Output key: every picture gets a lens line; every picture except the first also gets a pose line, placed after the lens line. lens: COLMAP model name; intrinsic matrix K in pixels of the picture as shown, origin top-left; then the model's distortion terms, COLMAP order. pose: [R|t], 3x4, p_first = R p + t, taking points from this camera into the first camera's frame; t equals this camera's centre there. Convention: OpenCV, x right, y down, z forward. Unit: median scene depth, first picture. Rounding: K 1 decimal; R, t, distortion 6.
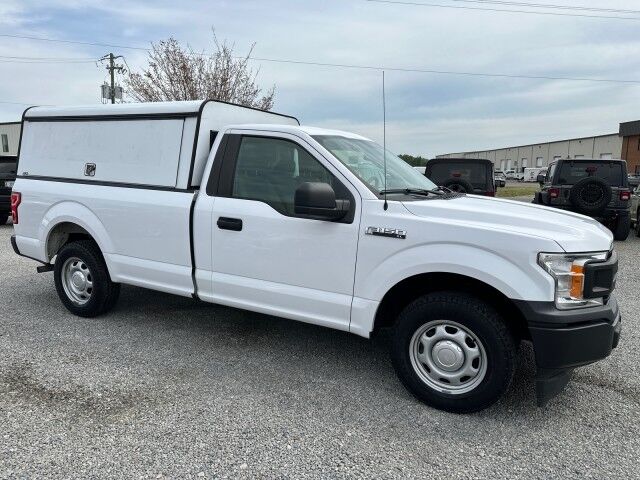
lens RADIAL K [[450.3, 0, 316.4], [0, 450.3, 241.0], [0, 0, 1]] dist [0.089570, -0.115777]
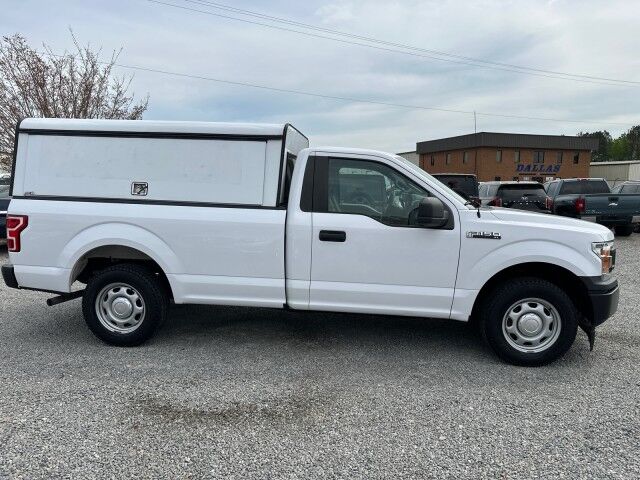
lens RADIAL K [[450.3, 0, 316.4], [0, 450.3, 241.0], [0, 0, 1]] dist [0.089570, -0.115777]
pose [[0.923894, -0.055446, 0.378611, -0.650574], [0.064892, 0.997817, -0.012225, -0.015107], [-0.377106, 0.035863, 0.925475, -0.014729]]
